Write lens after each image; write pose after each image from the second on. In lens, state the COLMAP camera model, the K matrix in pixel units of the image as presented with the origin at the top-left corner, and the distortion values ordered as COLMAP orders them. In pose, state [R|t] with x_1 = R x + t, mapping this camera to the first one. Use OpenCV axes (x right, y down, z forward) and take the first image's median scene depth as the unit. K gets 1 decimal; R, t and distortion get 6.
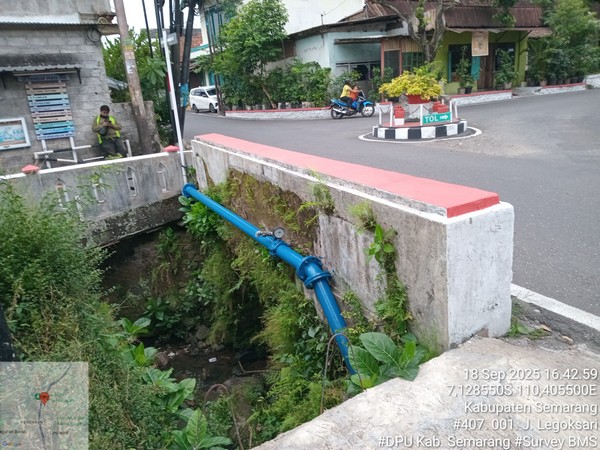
lens RADIAL K [[420.0, 0, 299.7], [0, 420.0, 228.8], [0, 0, 1]] dist [0.056397, -0.082418]
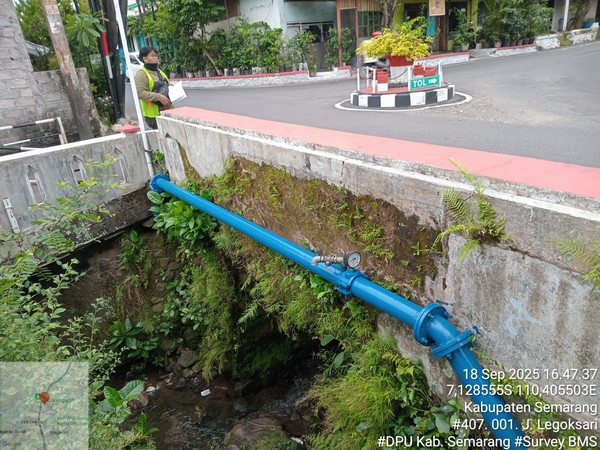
lens RADIAL K [[419.9, 0, 291.4], [0, 419.9, 228.3], [0, 0, 1]] dist [0.049393, -0.081576]
pose [[0.990196, -0.062467, 0.124941, -0.084848], [0.053714, 0.995940, 0.072240, -0.034716], [-0.128946, -0.064820, 0.989531, 0.136451]]
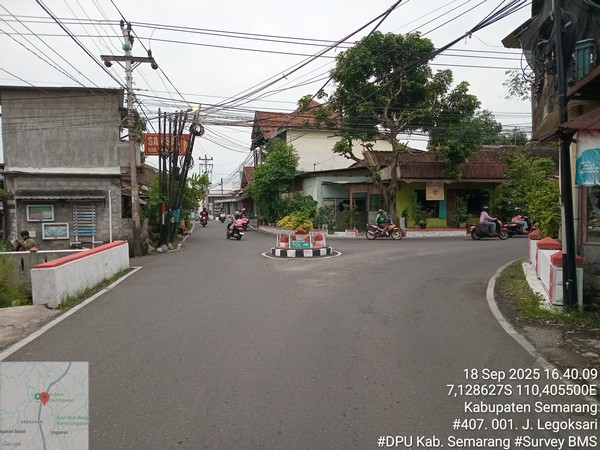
lens RADIAL K [[420.0, 0, 299.7], [0, 420.0, 228.8], [0, 0, 1]] dist [0.056397, -0.082418]
pose [[0.955347, 0.082153, -0.283835, 0.733518], [-0.151950, 0.960421, -0.233459, 0.028112], [0.253421, 0.266163, 0.930019, -0.380370]]
